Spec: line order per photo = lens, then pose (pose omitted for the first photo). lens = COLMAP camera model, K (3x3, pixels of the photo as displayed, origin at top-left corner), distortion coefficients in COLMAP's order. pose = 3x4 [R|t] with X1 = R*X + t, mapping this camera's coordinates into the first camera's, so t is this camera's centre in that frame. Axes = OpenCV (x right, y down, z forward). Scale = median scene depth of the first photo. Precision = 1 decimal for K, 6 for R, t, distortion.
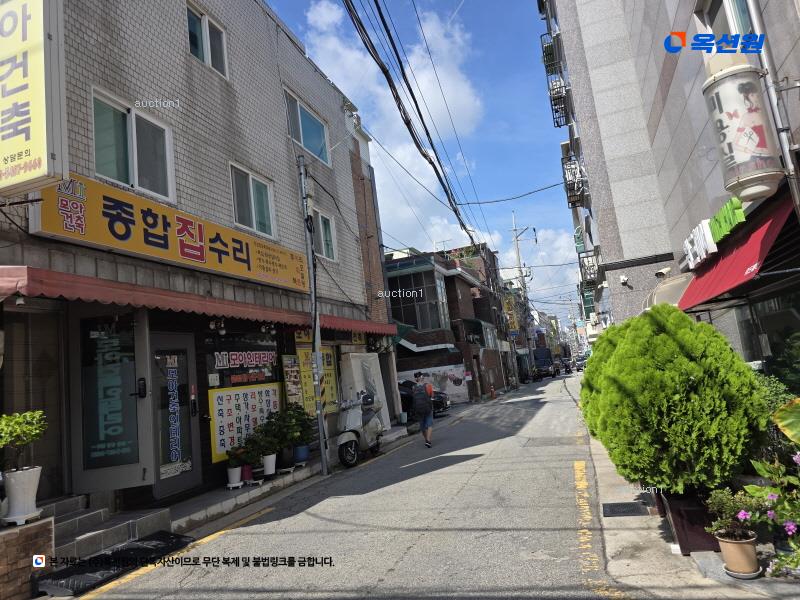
lens RADIAL K [[542.8, 0, 399.1], [0, 542.8, 297.3], [0, 0, 1]] dist [0.038166, -0.013734]
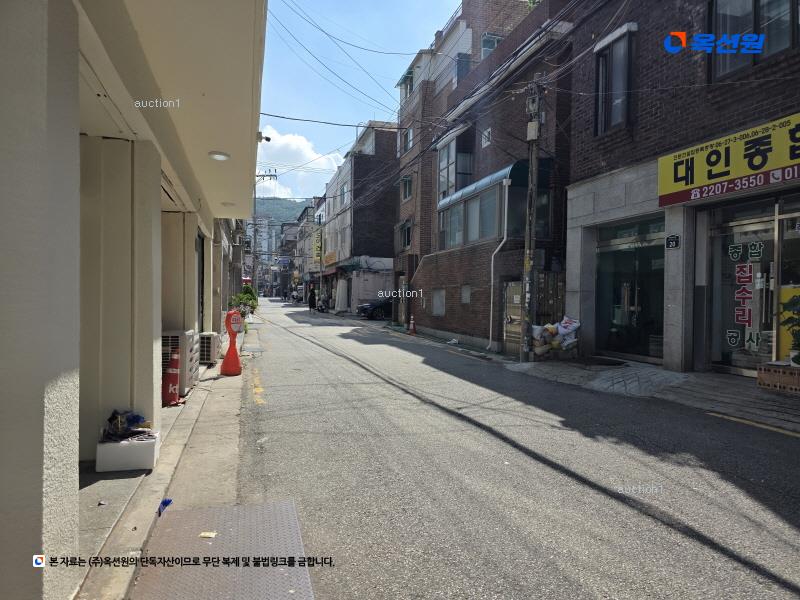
lens RADIAL K [[542.8, 0, 400.8], [0, 542.8, 298.3], [0, 0, 1]] dist [0.038166, -0.013734]
pose [[-0.812627, 0.120310, -0.570231, 0.897541], [0.174288, 0.983849, -0.040797, 0.094440], [0.556113, -0.132538, -0.820471, 1.437274]]
